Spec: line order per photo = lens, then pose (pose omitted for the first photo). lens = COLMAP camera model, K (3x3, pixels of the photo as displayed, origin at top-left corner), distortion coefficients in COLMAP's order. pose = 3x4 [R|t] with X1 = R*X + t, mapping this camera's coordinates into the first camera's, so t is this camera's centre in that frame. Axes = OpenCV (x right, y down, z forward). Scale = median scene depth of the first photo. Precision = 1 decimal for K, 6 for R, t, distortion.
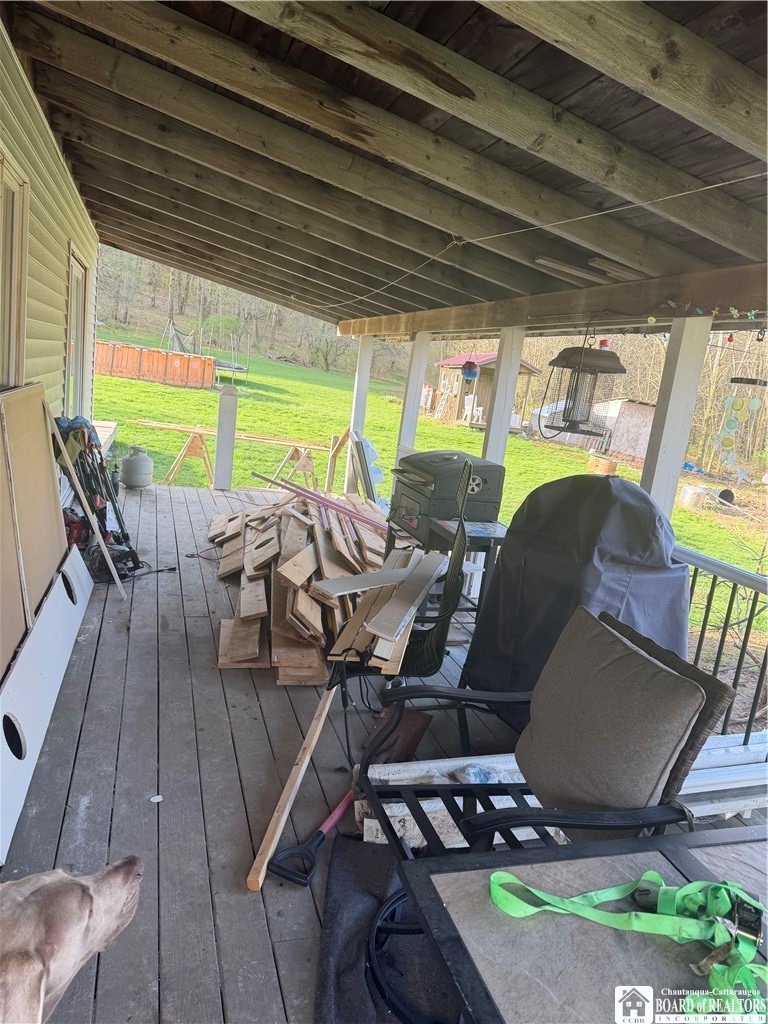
lens RADIAL K [[720.2, 0, 384.0], [0, 720.2, 512.0], [0, 0, 1]] dist [0.046999, -0.031552]
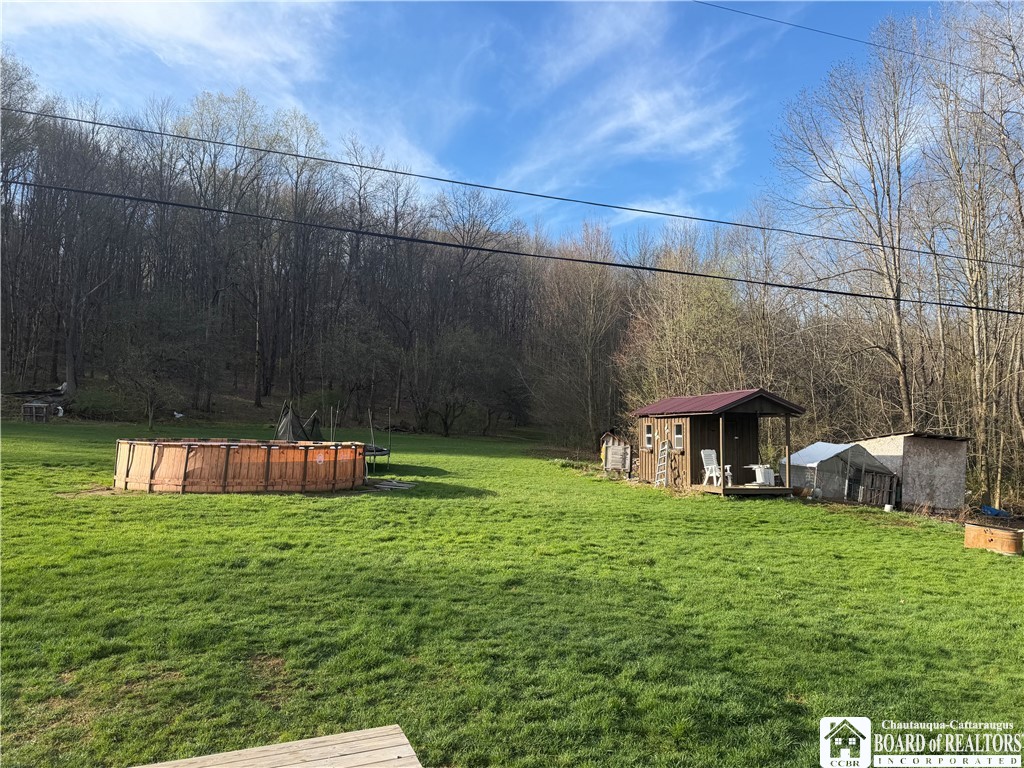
lens RADIAL K [[720.2, 0, 514.5], [0, 720.2, 386.5], [0, 0, 1]] dist [0.046999, -0.031552]
pose [[0.991600, -0.109879, 0.068239, -0.117207], [0.123147, 0.963358, -0.238278, -0.071155], [-0.039557, 0.244680, 0.968797, 0.269152]]
